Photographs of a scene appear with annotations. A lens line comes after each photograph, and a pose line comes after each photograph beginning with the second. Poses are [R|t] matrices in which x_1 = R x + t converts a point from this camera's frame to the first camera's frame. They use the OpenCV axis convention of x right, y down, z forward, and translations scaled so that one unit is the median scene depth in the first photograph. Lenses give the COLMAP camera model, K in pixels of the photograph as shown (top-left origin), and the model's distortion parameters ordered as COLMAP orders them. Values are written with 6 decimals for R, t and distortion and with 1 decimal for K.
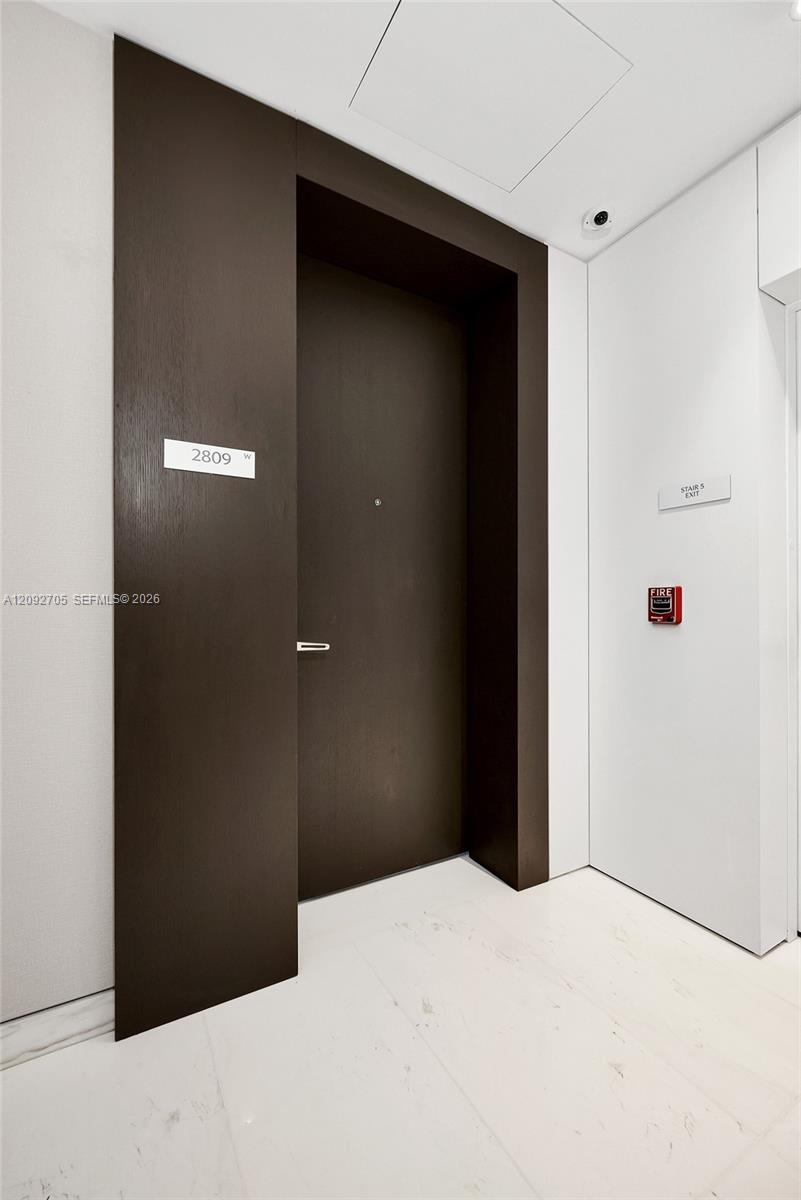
lens RADIAL K [[477.6, 0, 362.8], [0, 477.6, 598.2], [0, 0, 1]] dist [-0.001523, -0.000215]
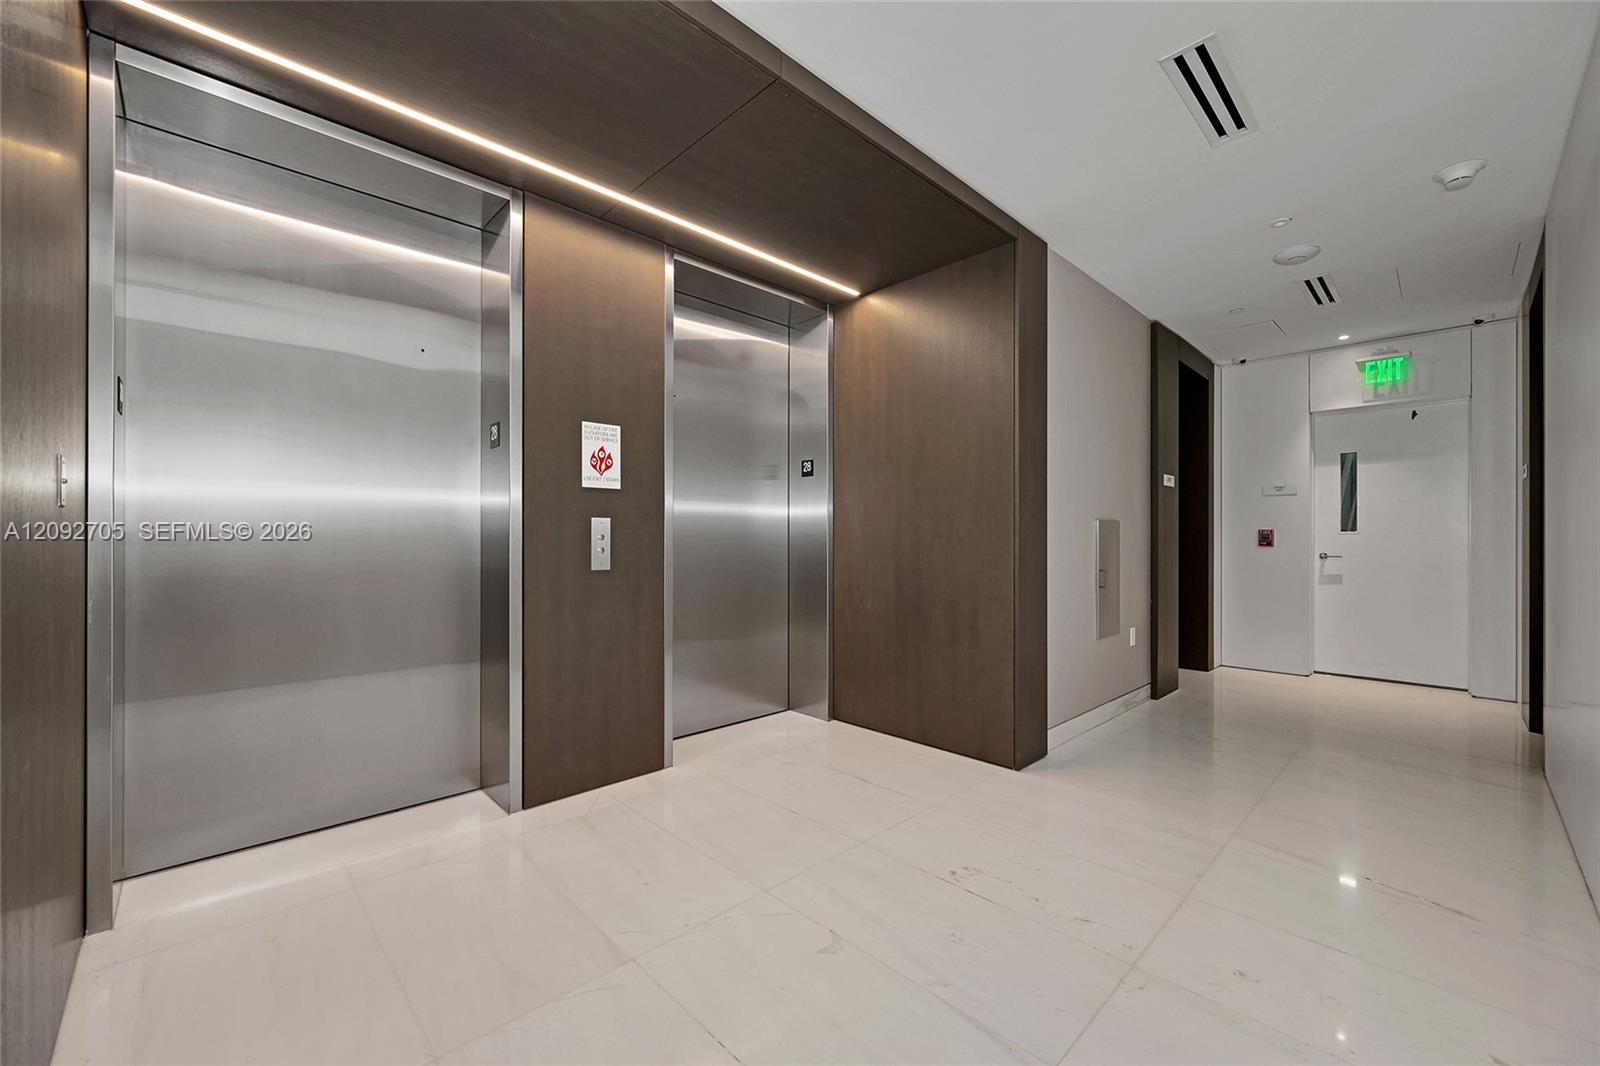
lens RADIAL K [[633.5, 0, 792.0], [0, 633.5, 525.9], [0, 0, 1]] dist [-0.001791, -0.000149]
pose [[0.960485, 0.005411, 0.278280, -3.179612], [-0.009390, 0.999872, 0.012967, -0.080363], [-0.278174, -0.015068, 0.960412, -1.690491]]
